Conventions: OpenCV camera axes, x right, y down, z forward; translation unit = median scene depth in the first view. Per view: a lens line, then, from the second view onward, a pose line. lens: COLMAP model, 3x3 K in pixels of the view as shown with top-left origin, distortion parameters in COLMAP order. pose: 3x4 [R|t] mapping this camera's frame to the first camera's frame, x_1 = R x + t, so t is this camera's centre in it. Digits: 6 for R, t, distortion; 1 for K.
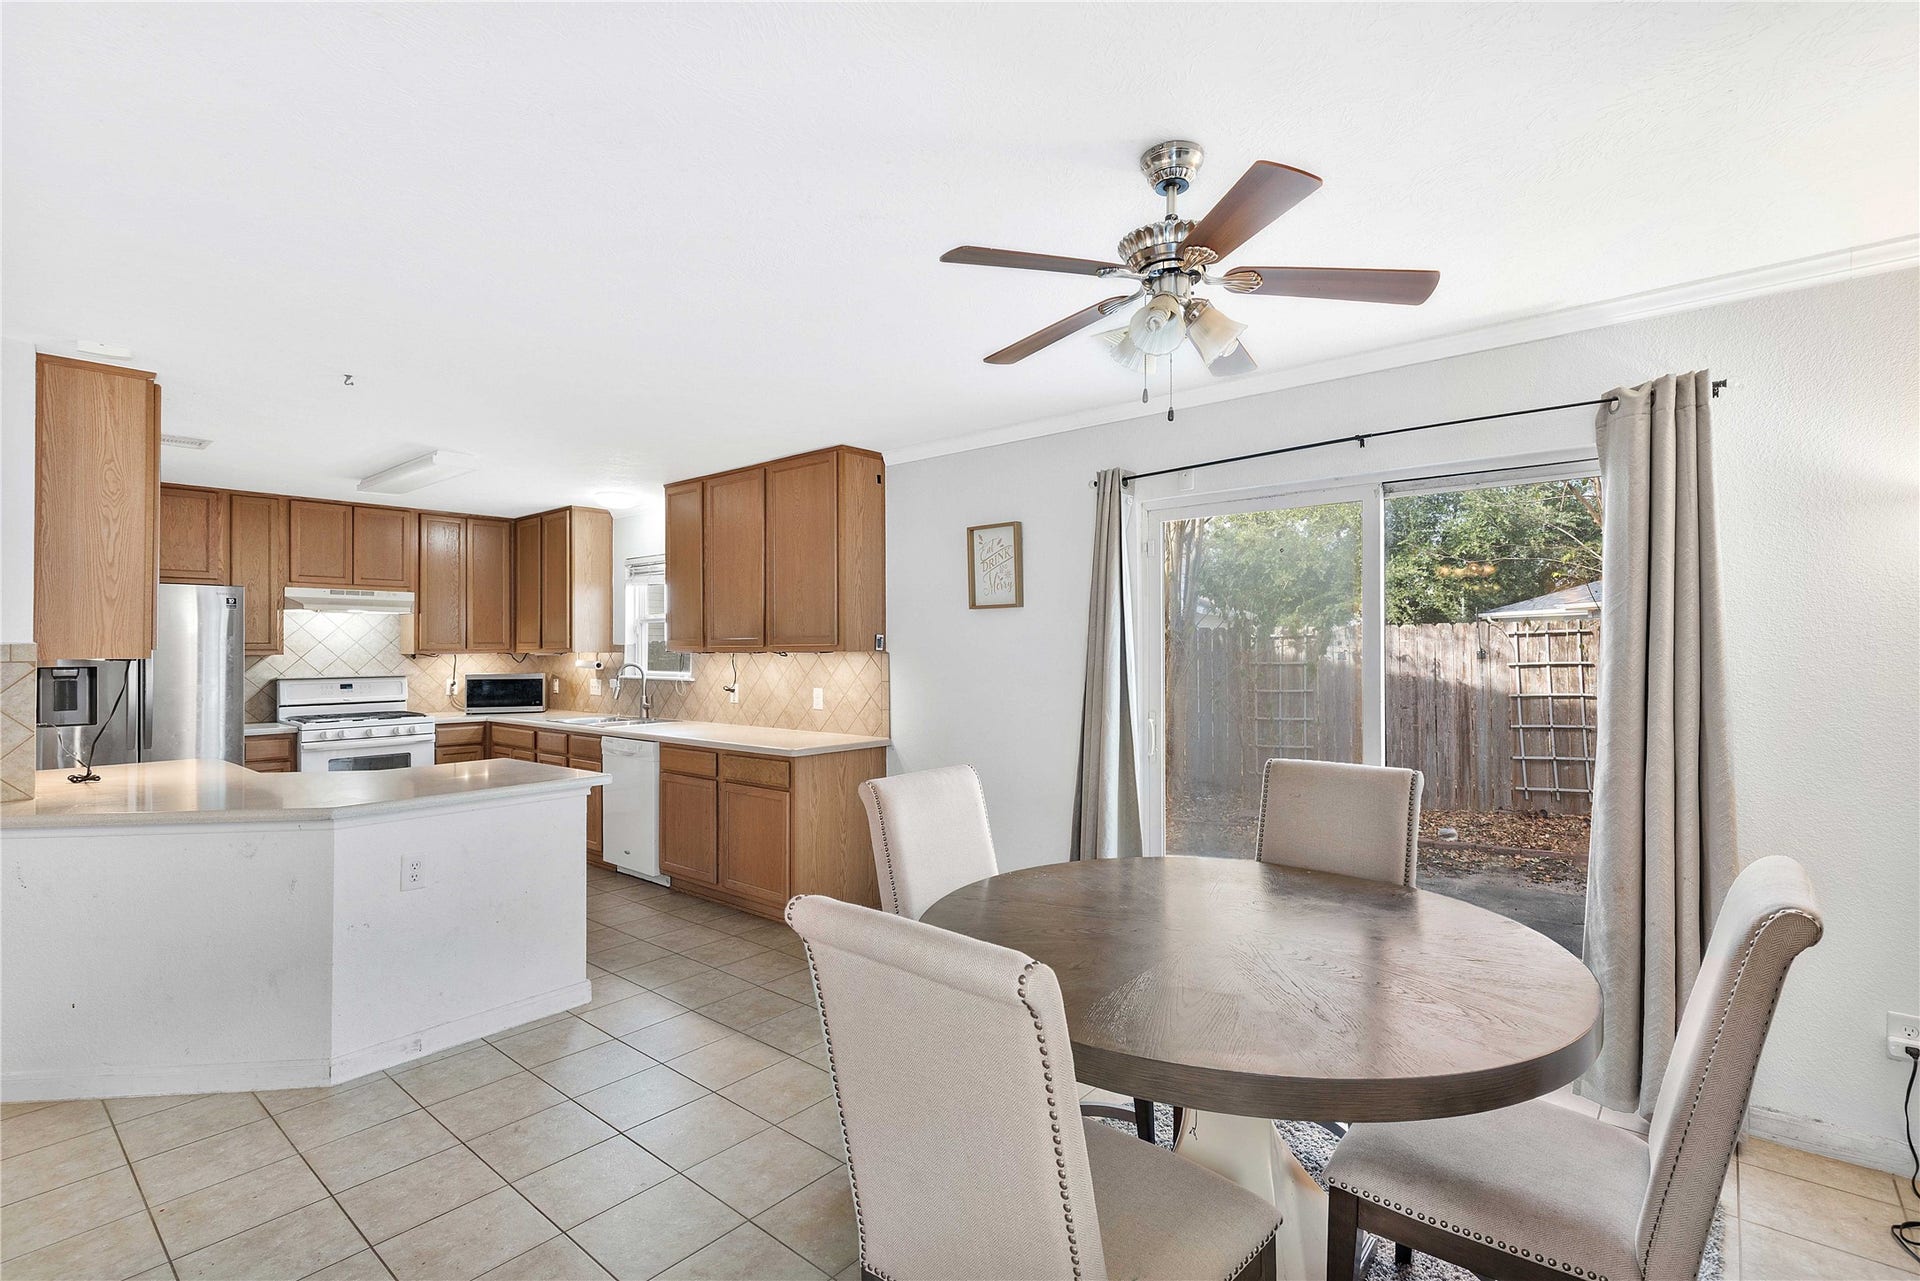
lens RADIAL K [[873.7, 0, 960.0], [0, 873.7, 640.5], [0, 0, 1]] dist [-0.000387, 0.000087]
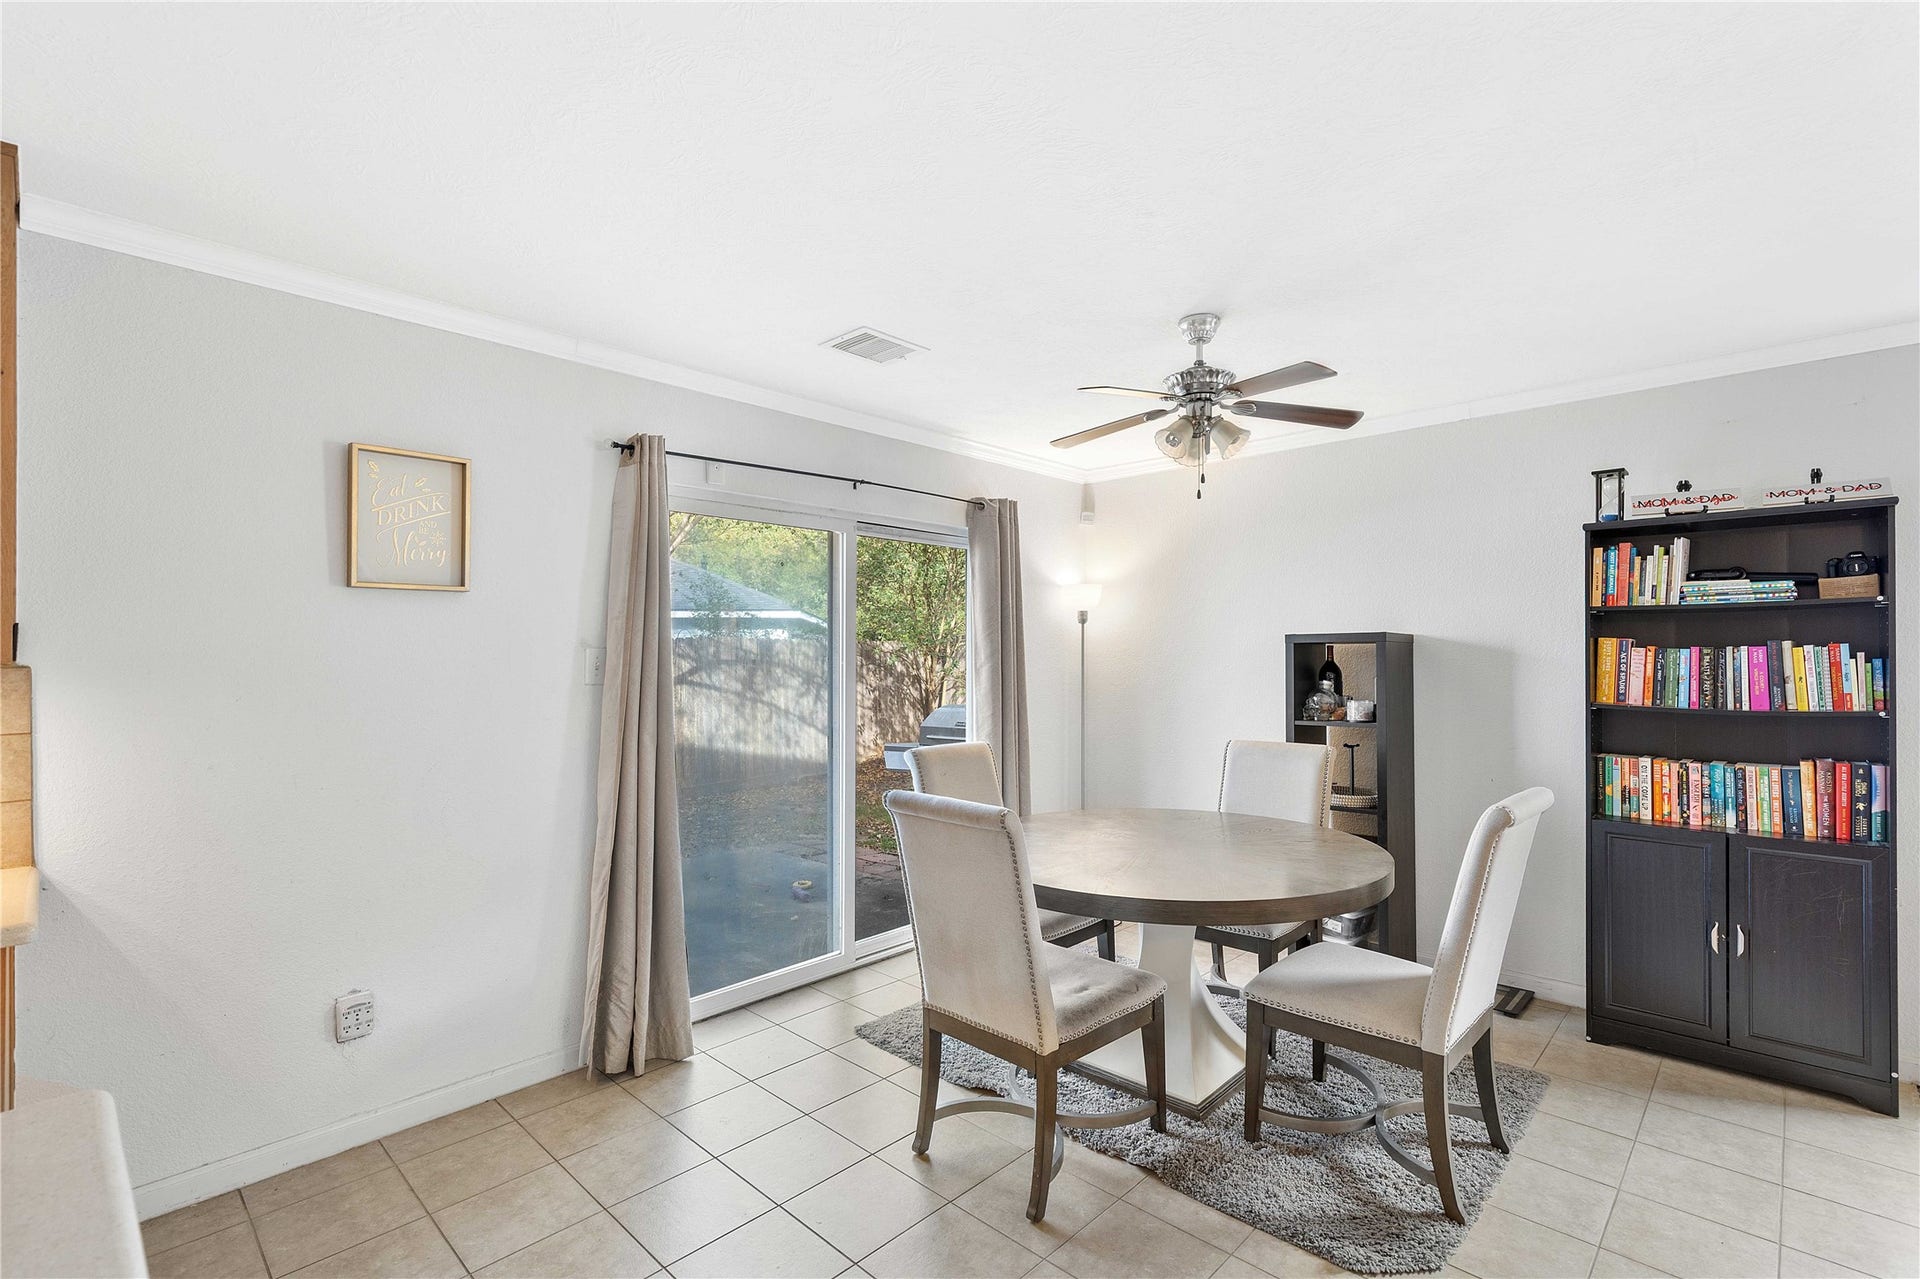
lens RADIAL K [[873.7, 0, 960.0], [0, 873.7, 639.5], [0, 0, 1]] dist [-0.000387, 0.000087]
pose [[0.053355, 0.022040, 0.998332, -0.459844], [-0.004518, 0.999751, -0.021830, 0.007982], [-0.998565, -0.003346, 0.053441, 0.485538]]
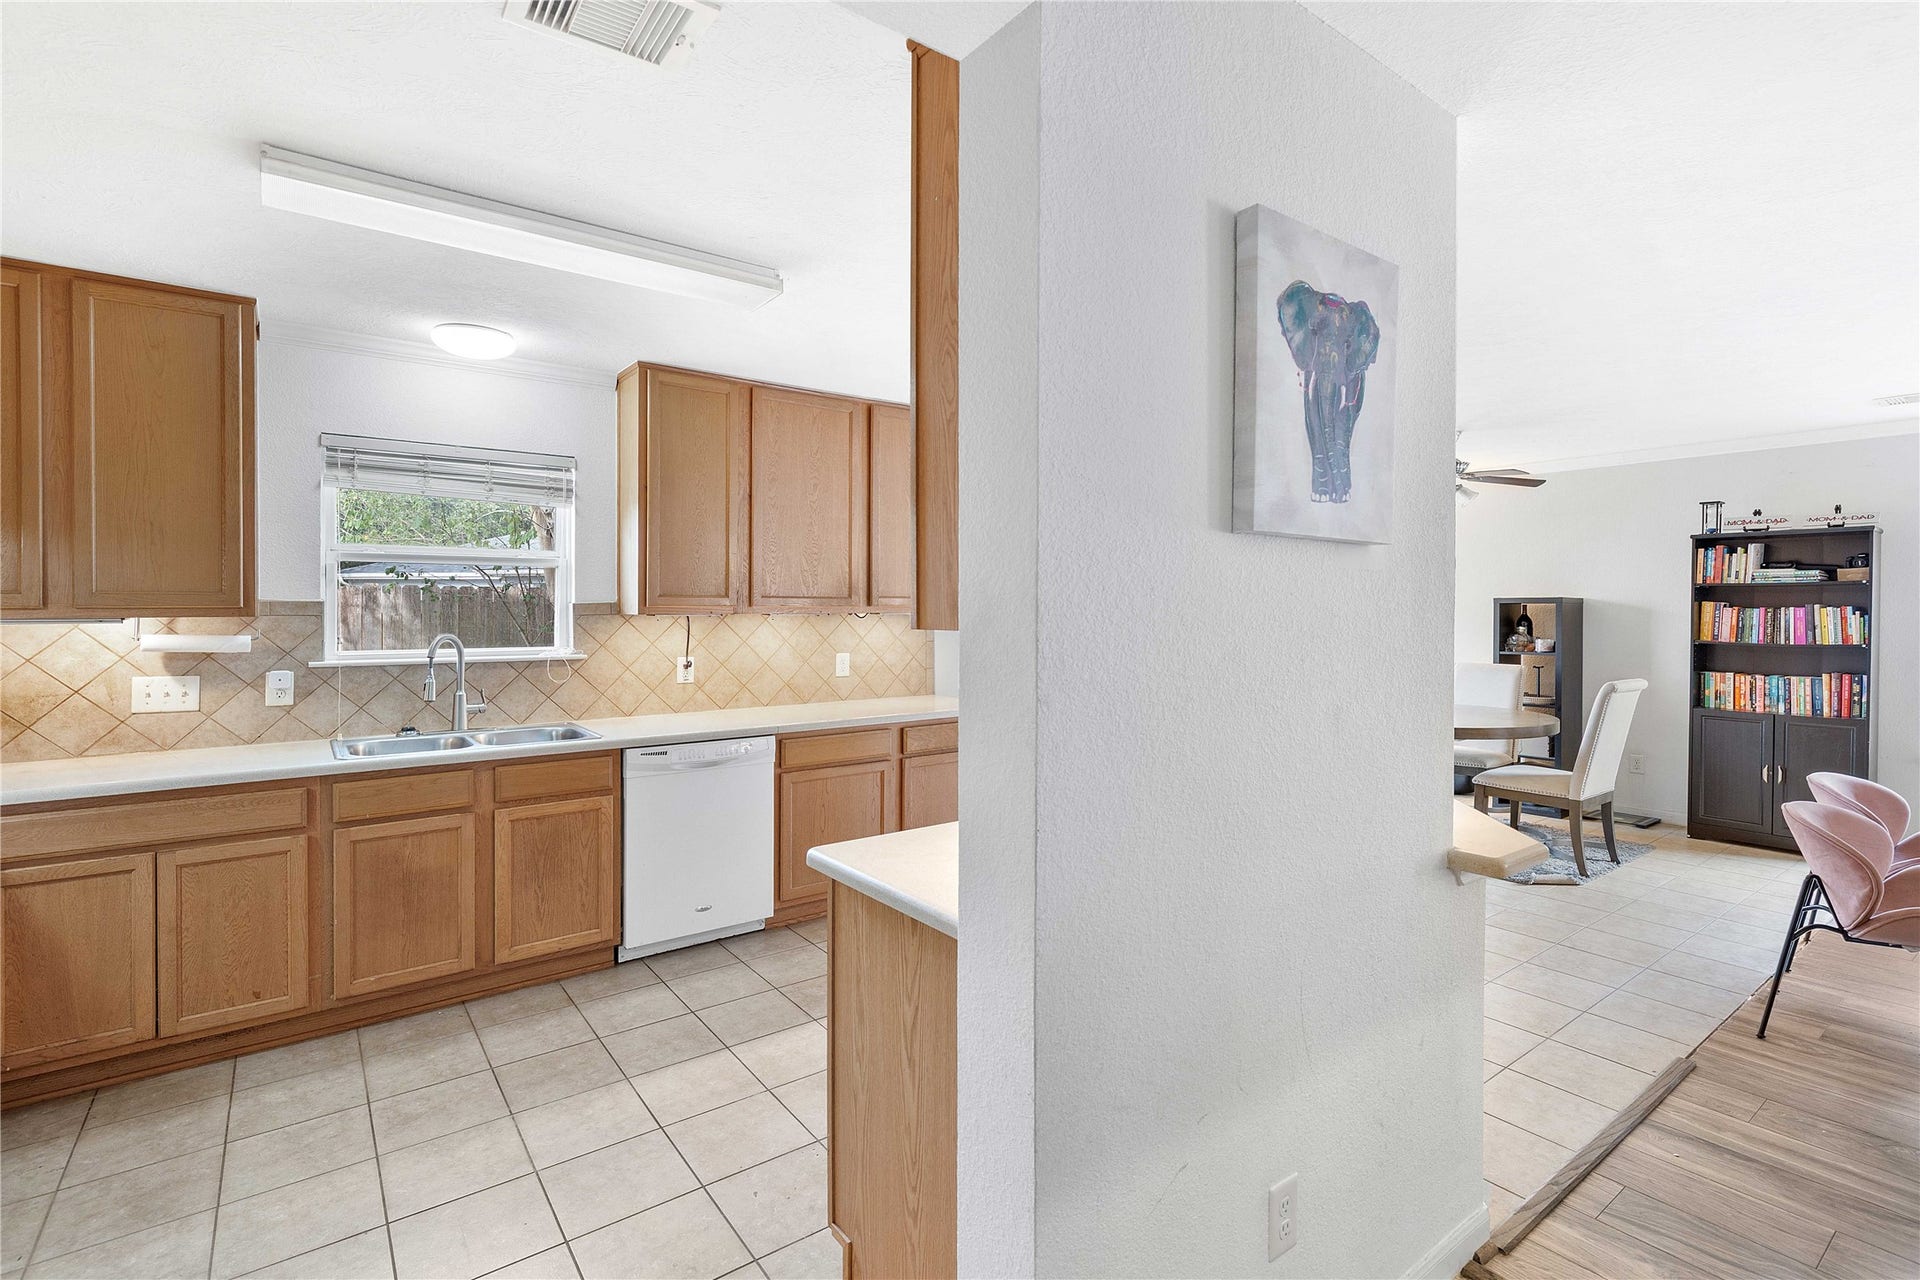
lens RADIAL K [[892.4, 0, 928.2], [0, 892.4, 611.8], [0, 0, 1]] dist [0.002148, 0.000051]
pose [[0.240407, -0.001020, 0.970672, -1.064428], [-0.008902, 0.999955, 0.003255, 0.007899], [-0.970631, -0.009424, 0.240387, 0.702118]]
